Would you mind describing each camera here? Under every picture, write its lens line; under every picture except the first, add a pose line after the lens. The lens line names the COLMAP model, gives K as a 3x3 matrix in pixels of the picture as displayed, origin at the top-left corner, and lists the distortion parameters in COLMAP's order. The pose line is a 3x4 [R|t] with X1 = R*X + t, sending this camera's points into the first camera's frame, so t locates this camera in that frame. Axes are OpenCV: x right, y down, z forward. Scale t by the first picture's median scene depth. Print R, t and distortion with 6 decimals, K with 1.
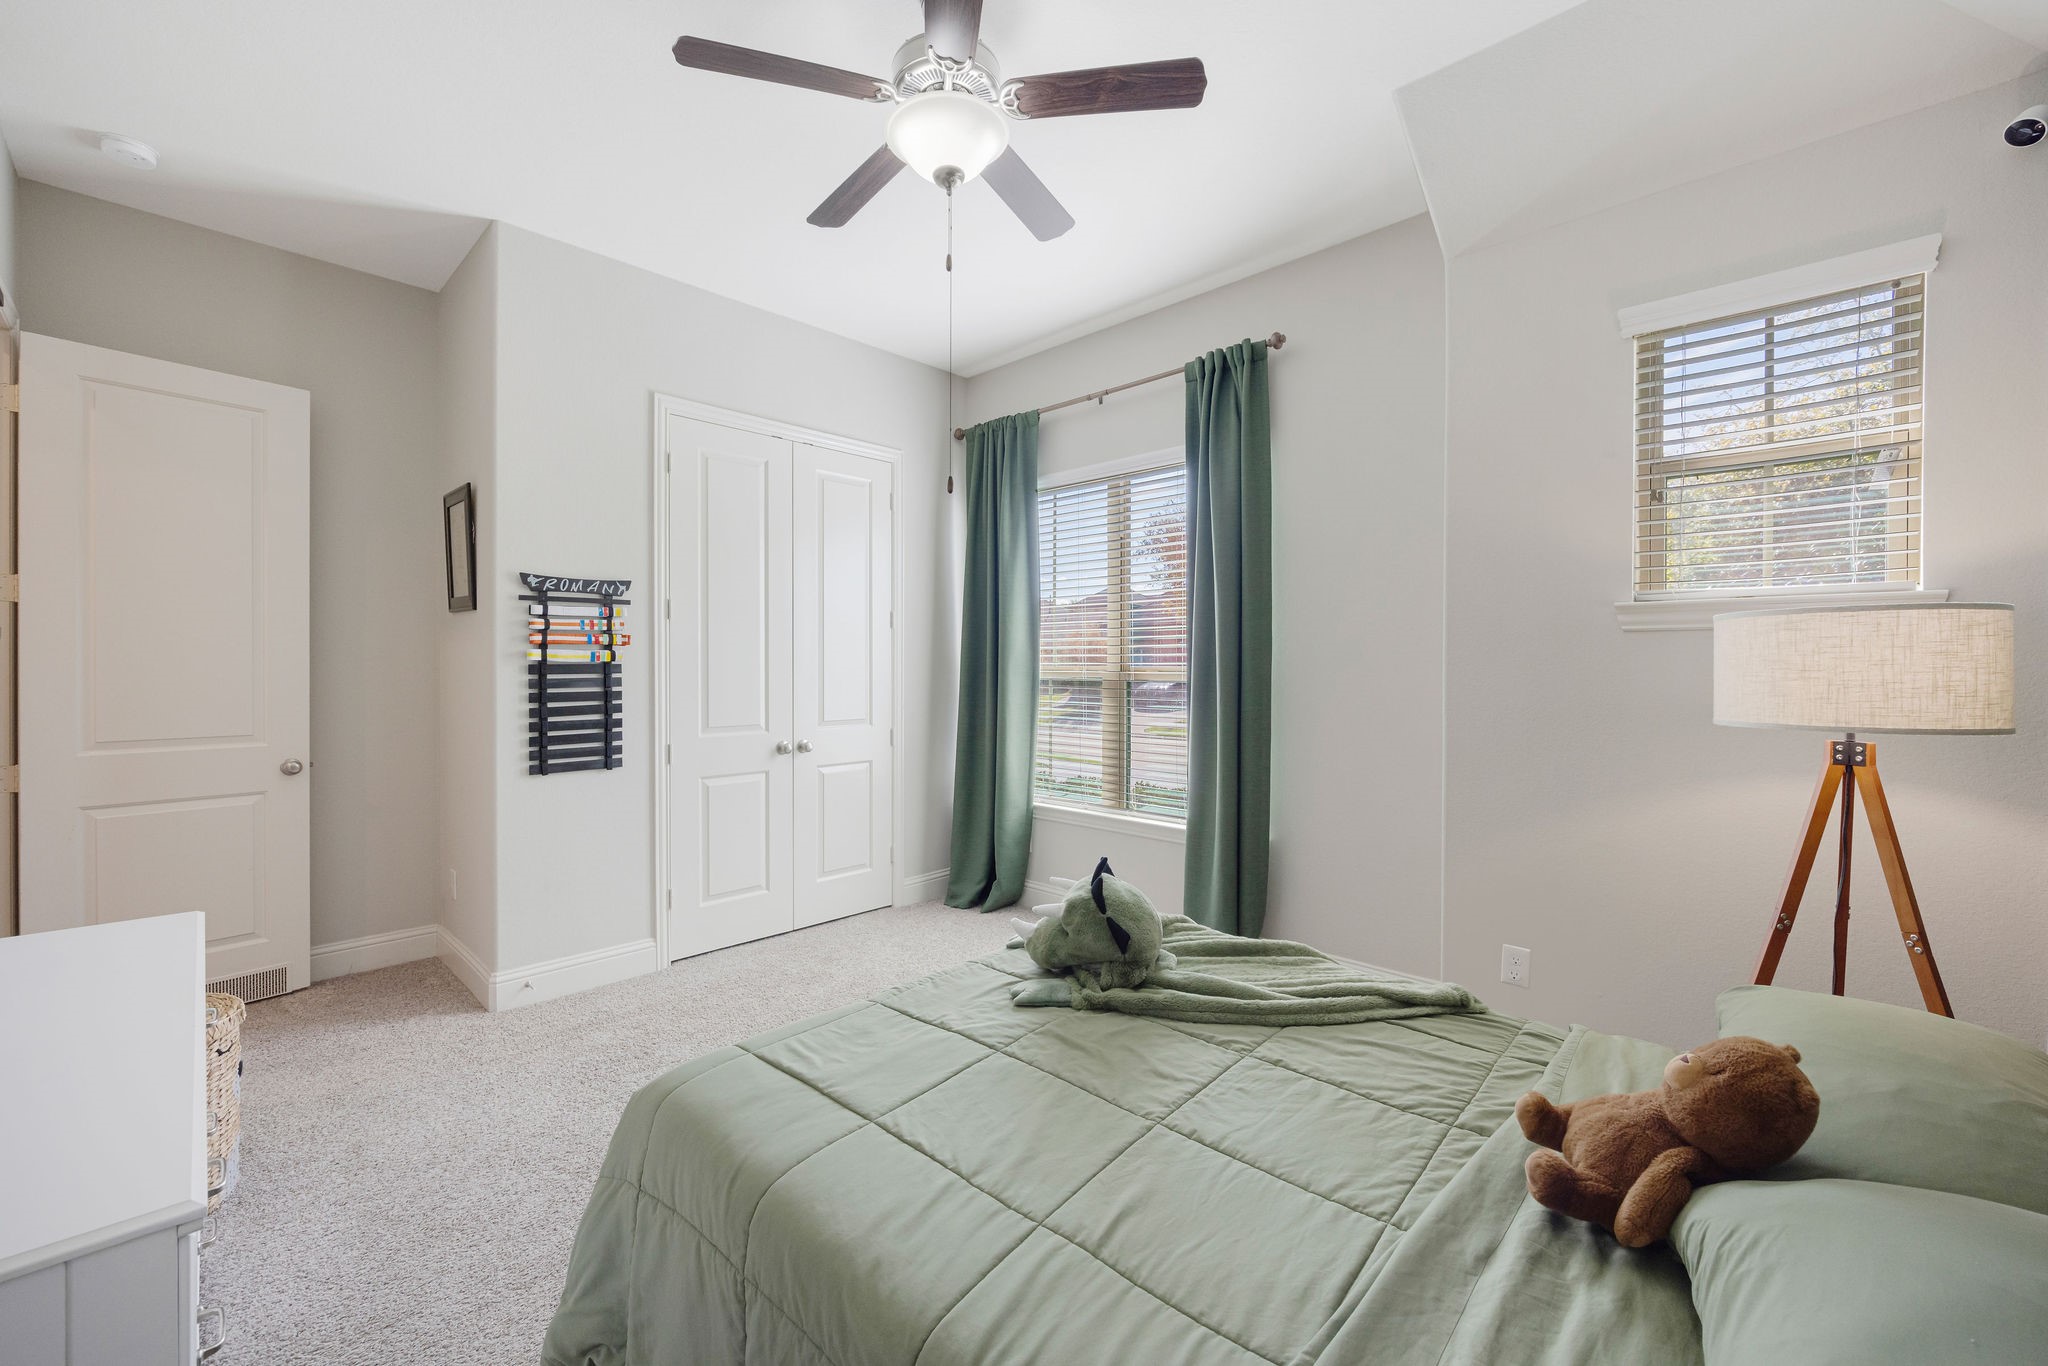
lens RADIAL K [[800.3, 0, 1024.0], [0, 800.3, 672.1], [0, 0, 1]] dist [0.000787, -0.000822]
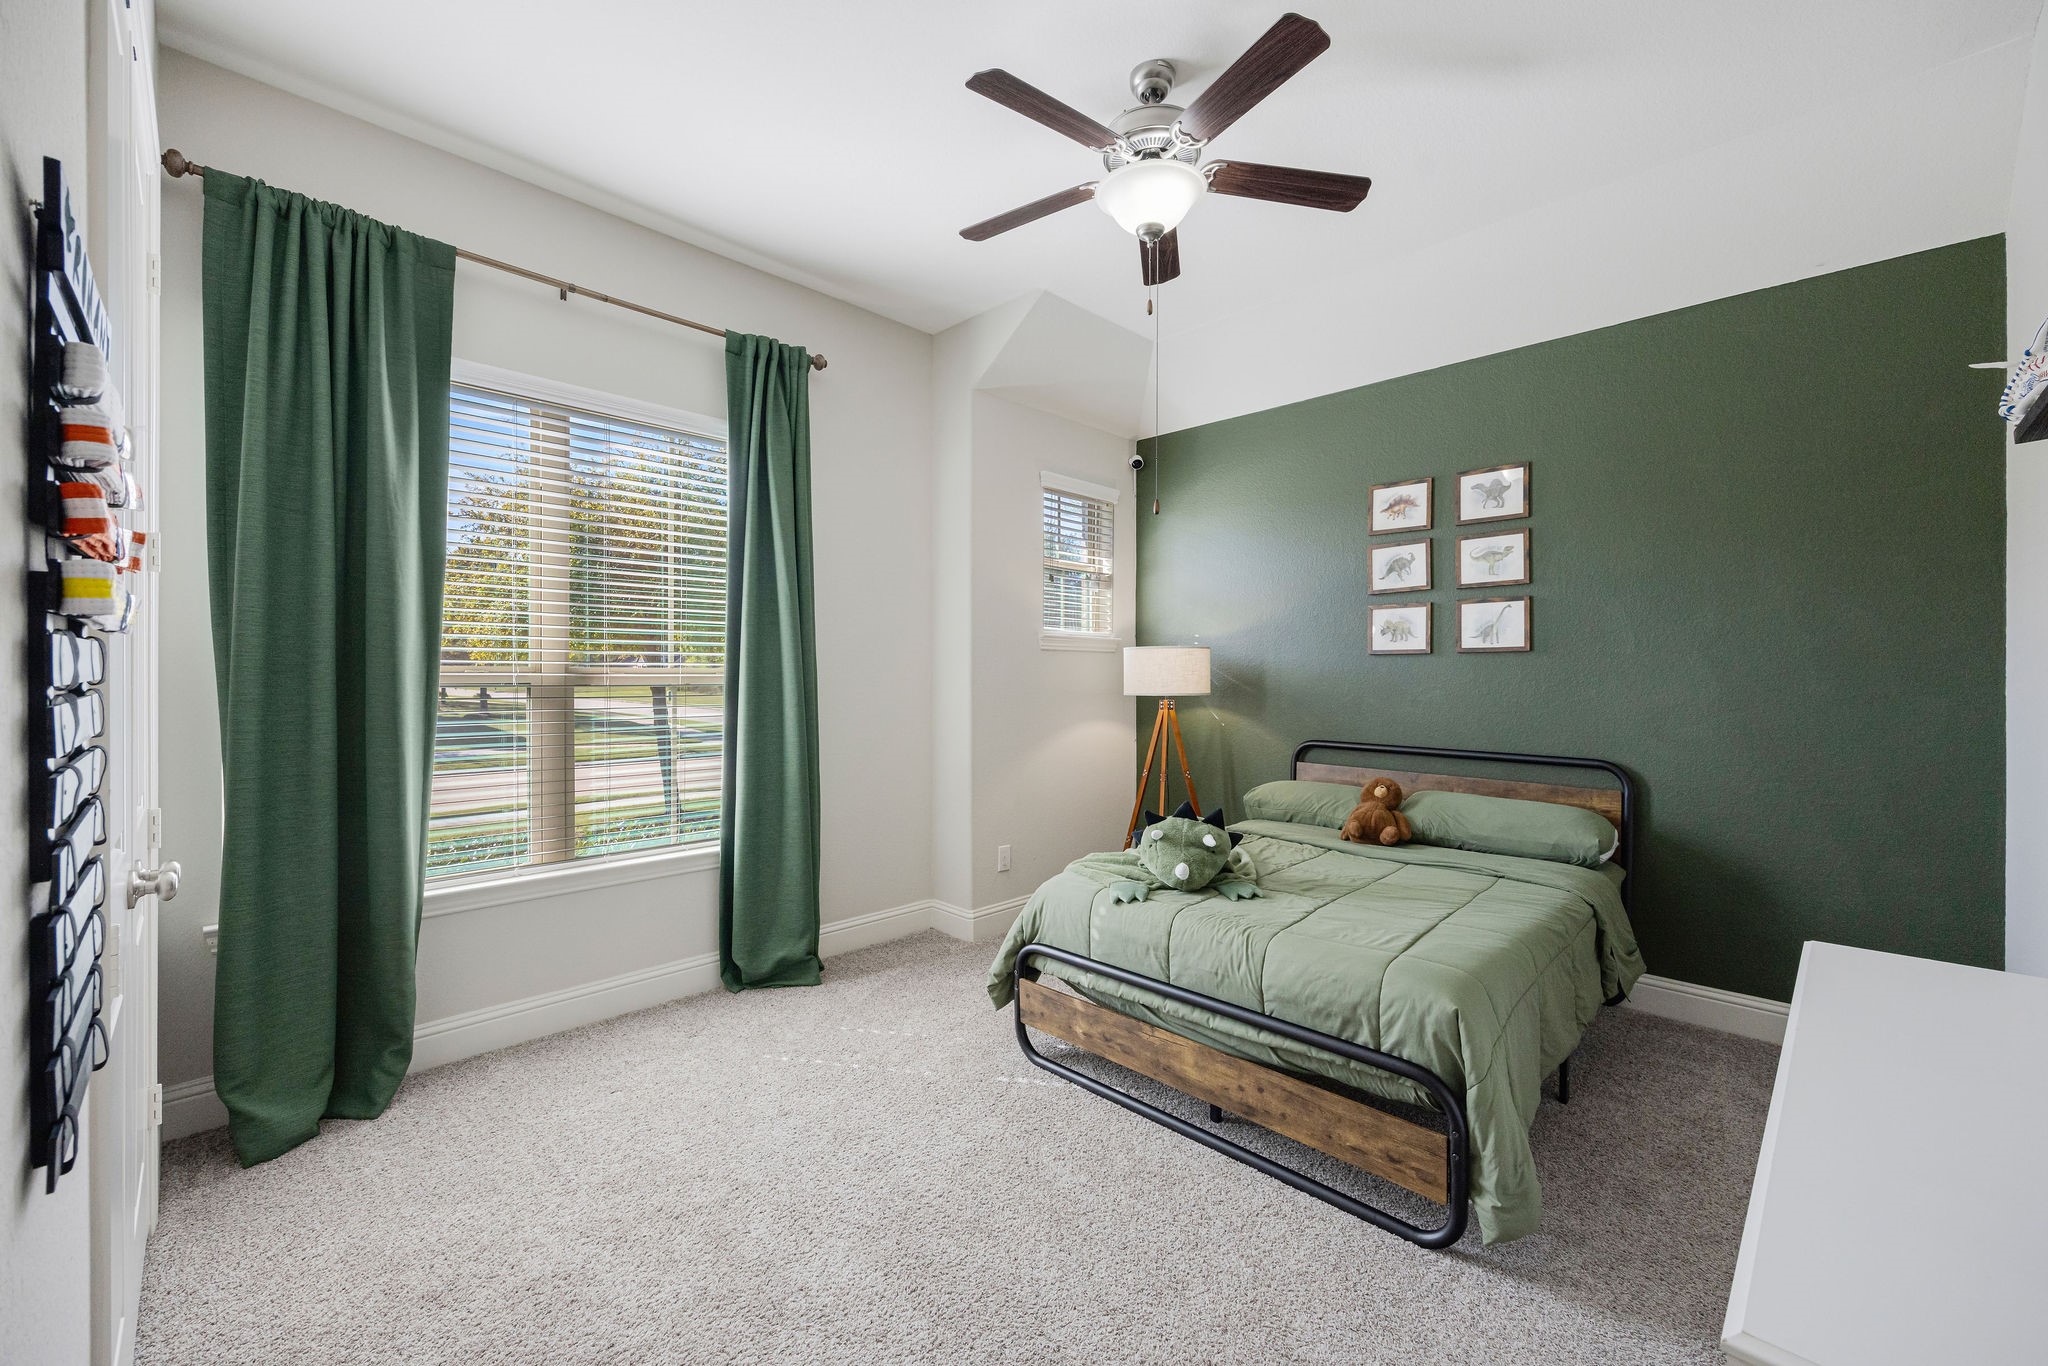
lens RADIAL K [[800.3, 0, 1024.0], [0, 800.3, 678.0], [0, 0, 1]] dist [0.000787, -0.000822]
pose [[0.035673, -0.007689, 0.999334, -0.642377], [0.003307, 0.999966, 0.007576, -0.000755], [-0.999358, 0.003035, 0.035697, 0.596250]]
